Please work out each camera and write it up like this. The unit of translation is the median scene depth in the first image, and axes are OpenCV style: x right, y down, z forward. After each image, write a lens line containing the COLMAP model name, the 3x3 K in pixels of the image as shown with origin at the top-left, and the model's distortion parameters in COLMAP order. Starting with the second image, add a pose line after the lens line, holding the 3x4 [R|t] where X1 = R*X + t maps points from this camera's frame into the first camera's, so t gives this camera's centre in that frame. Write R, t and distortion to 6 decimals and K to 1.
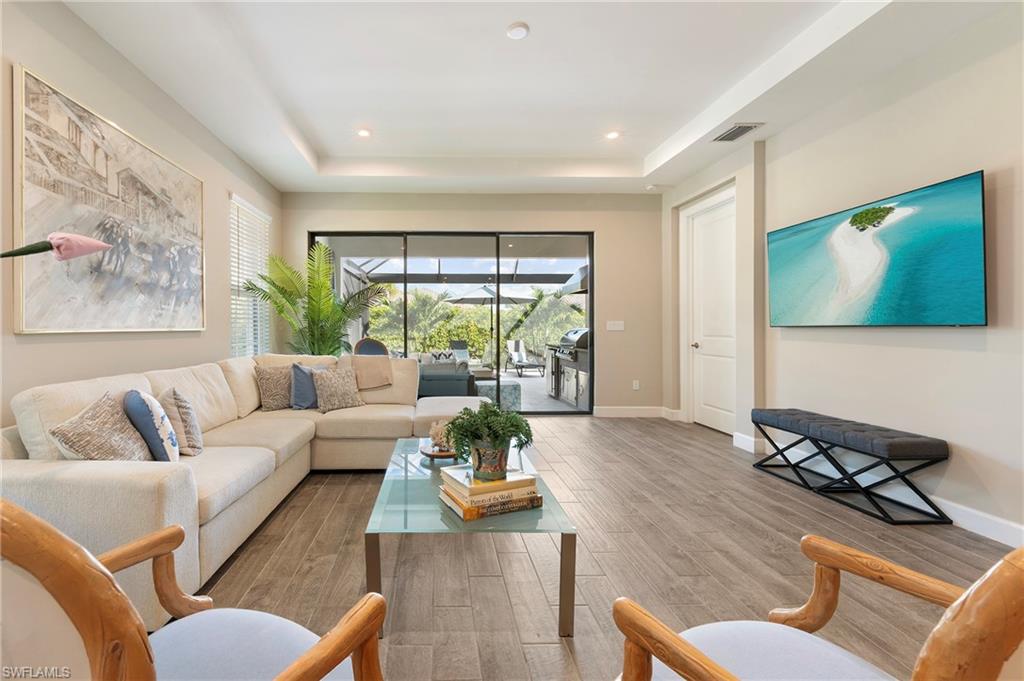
lens RADIAL K [[403.5, 0, 427.5], [0, 403.5, 320.0], [0, 0, 1]] dist [0.003264, 0.000052]
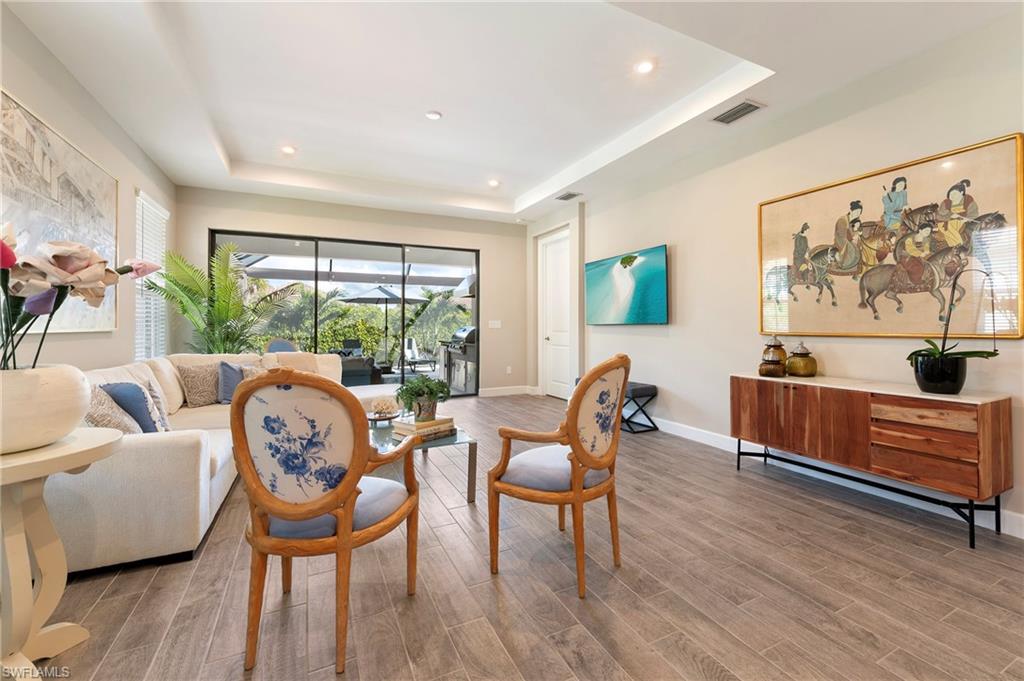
lens RADIAL K [[418.5, 0, 495.9], [0, 418.5, 321.2], [0, 0, 1]] dist [-0.000433, -0.000062]
pose [[0.903988, -0.000455, 0.427557, -0.149599], [-0.002233, 0.999981, 0.005785, -0.005697], [-0.427551, -0.006185, 0.903970, -0.303017]]
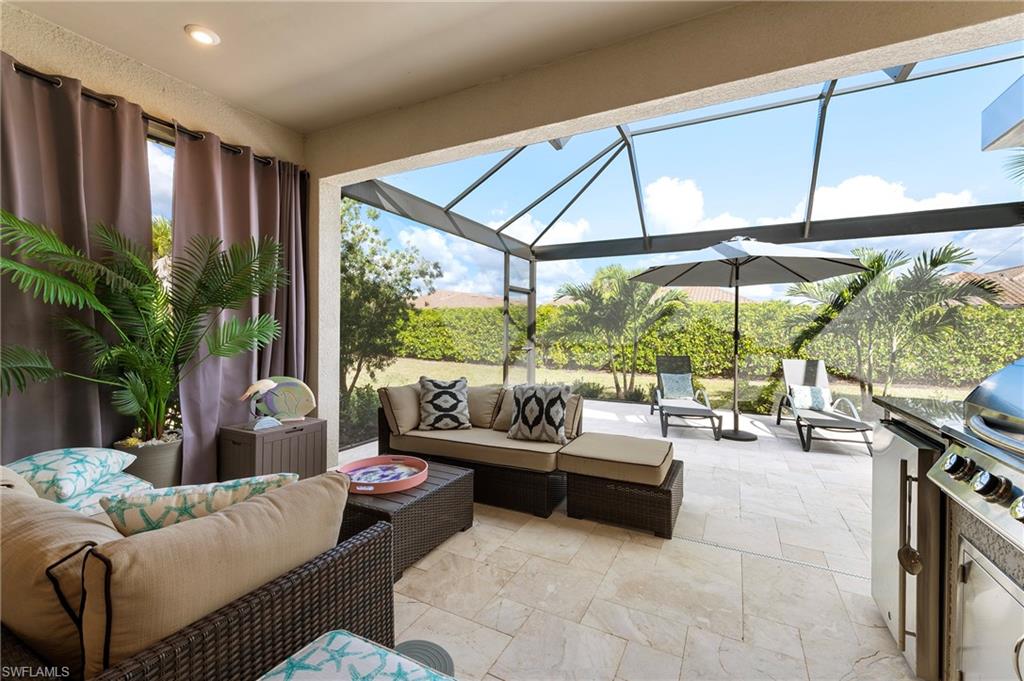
lens RADIAL K [[434.5, 0, 512.0], [0, 434.5, 340.5], [0, 0, 1]] dist [-0.017551, -0.000077]
pose [[0.900941, 0.010265, -0.433820, 0.451998], [0.004831, 0.999421, 0.033682, 0.036623], [0.433914, -0.032441, 0.900370, 1.468341]]
